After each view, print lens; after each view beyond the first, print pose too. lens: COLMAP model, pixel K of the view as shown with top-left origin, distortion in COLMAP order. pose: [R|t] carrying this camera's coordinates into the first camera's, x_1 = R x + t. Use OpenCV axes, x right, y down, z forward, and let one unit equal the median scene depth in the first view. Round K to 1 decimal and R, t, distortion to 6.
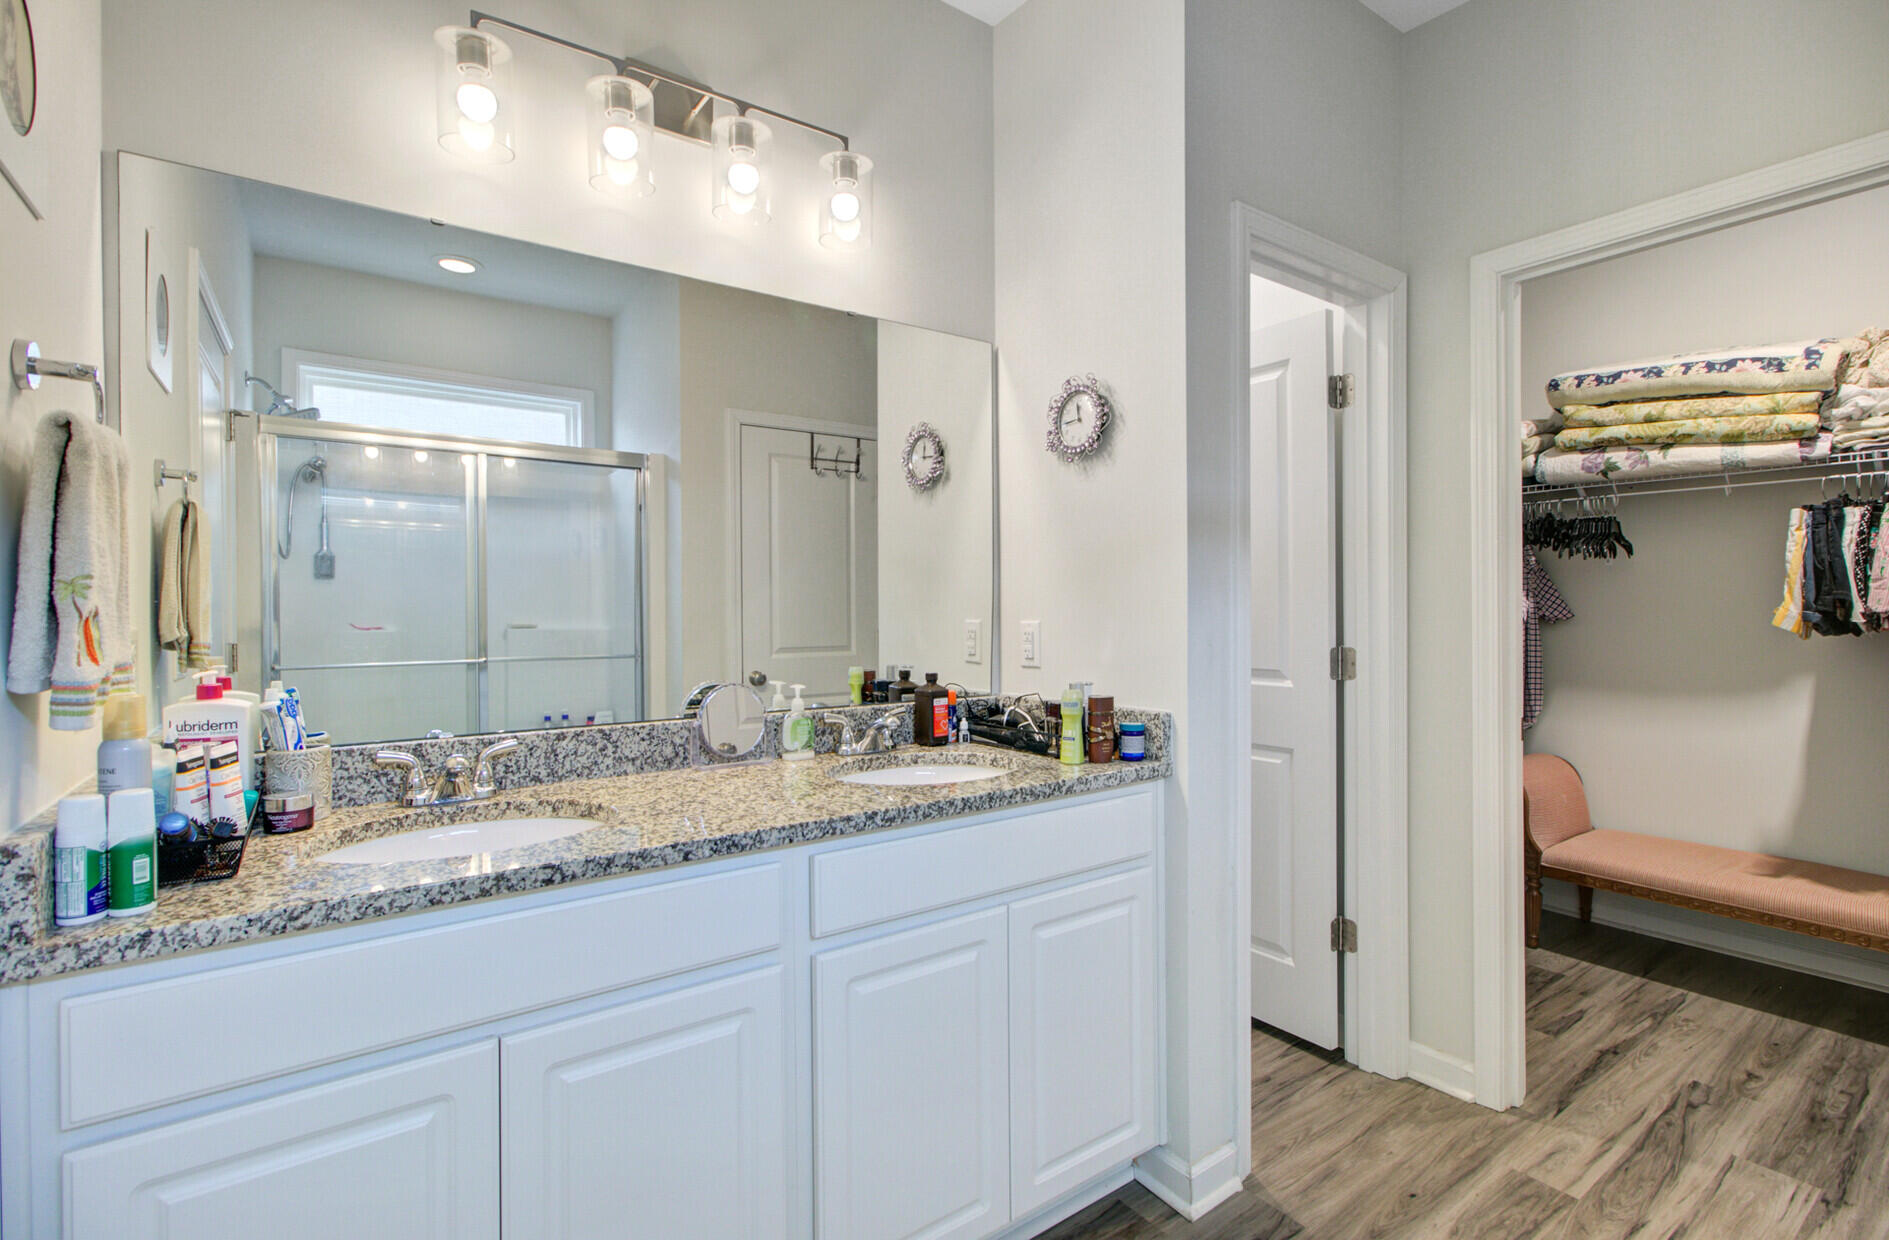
lens RADIAL K [[864.2, 0, 944.1], [0, 864.2, 616.8], [0, 0, 1]] dist [-0.003219, -0.000405]
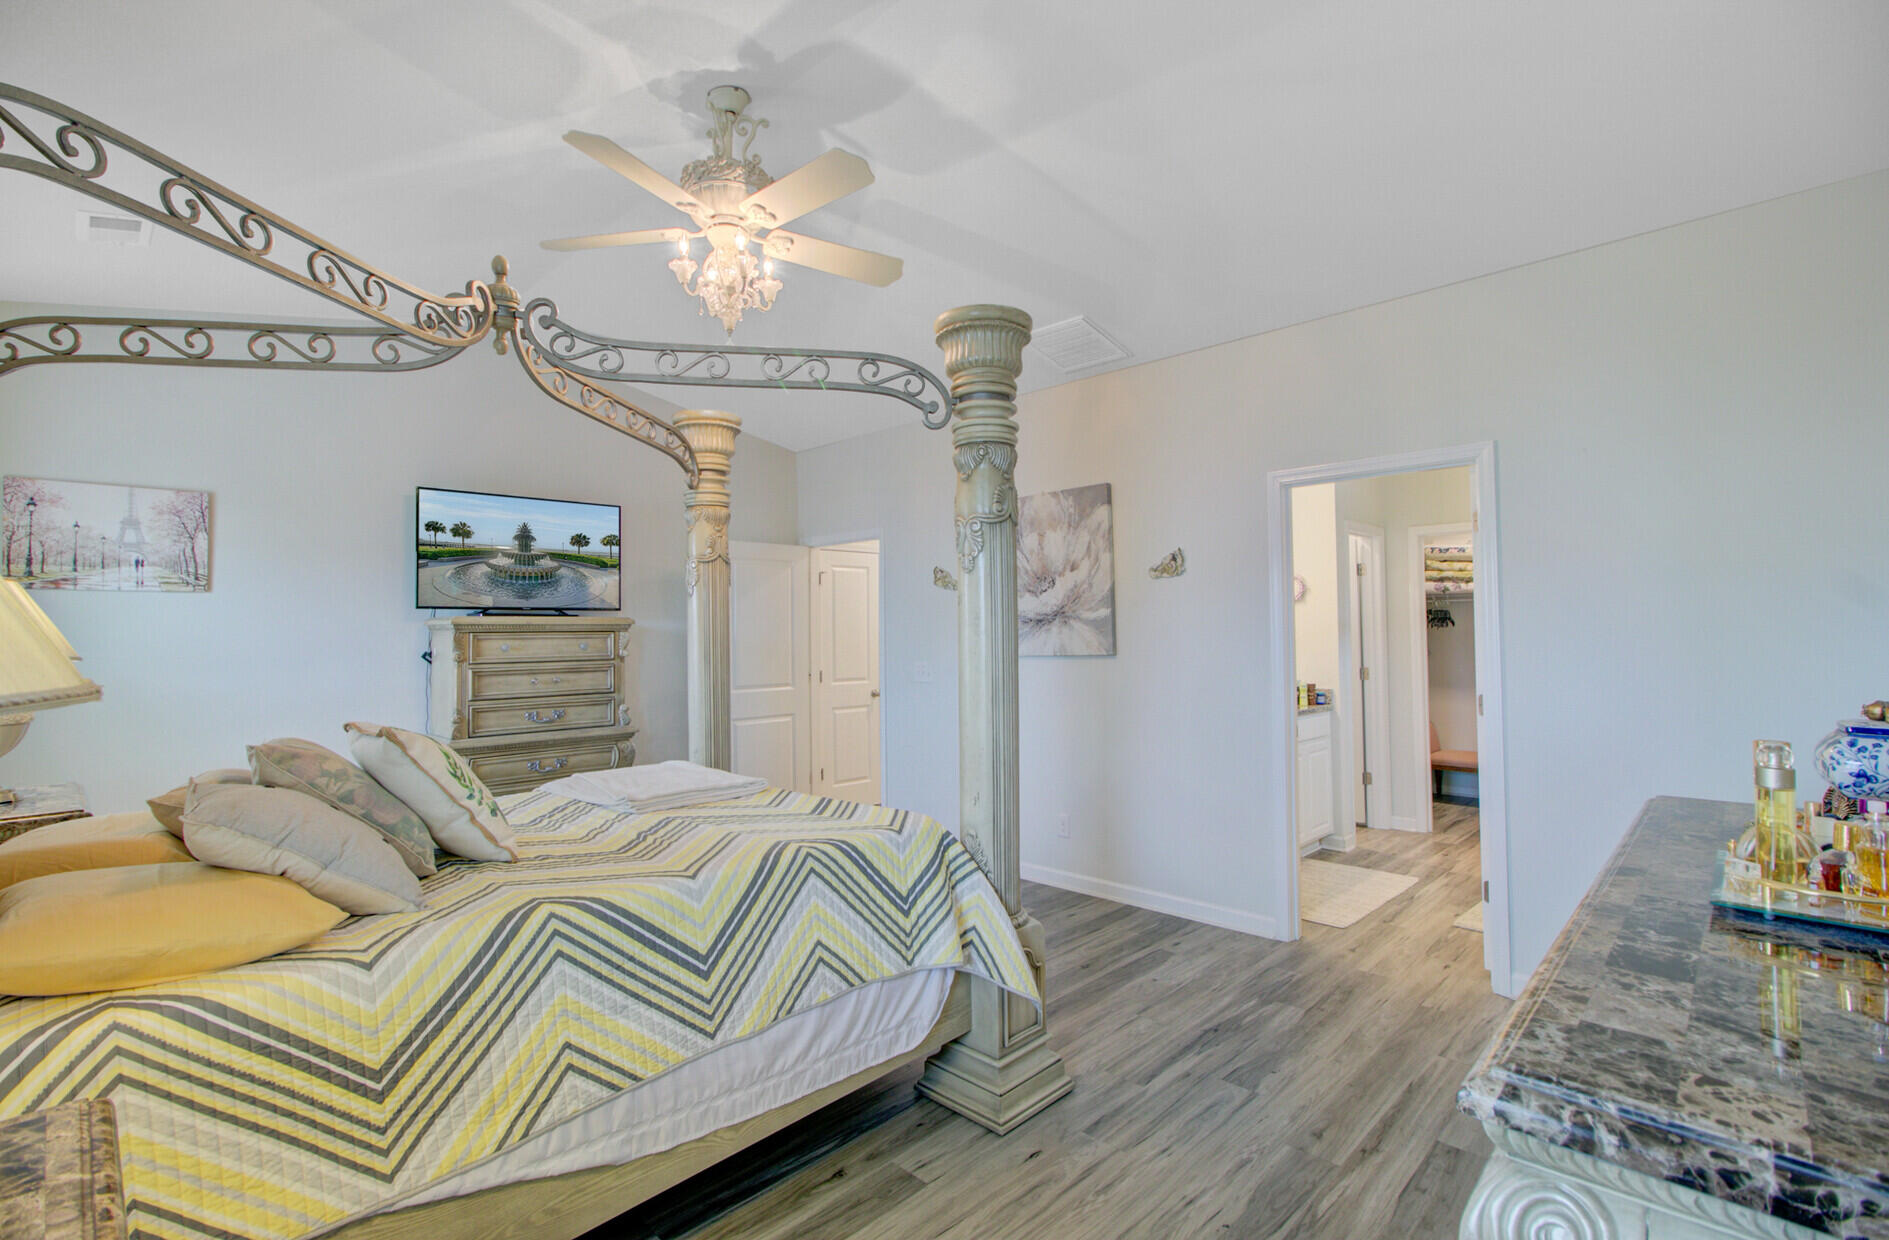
lens RADIAL K [[864.2, 0, 944.7], [0, 864.2, 610.3], [0, 0, 1]] dist [-0.003219, -0.000405]
pose [[0.985694, 0.004118, 0.168492, -1.190768], [0.003084, 0.999093, -0.042460, -0.029943], [-0.168514, 0.042372, 0.984788, -1.327012]]
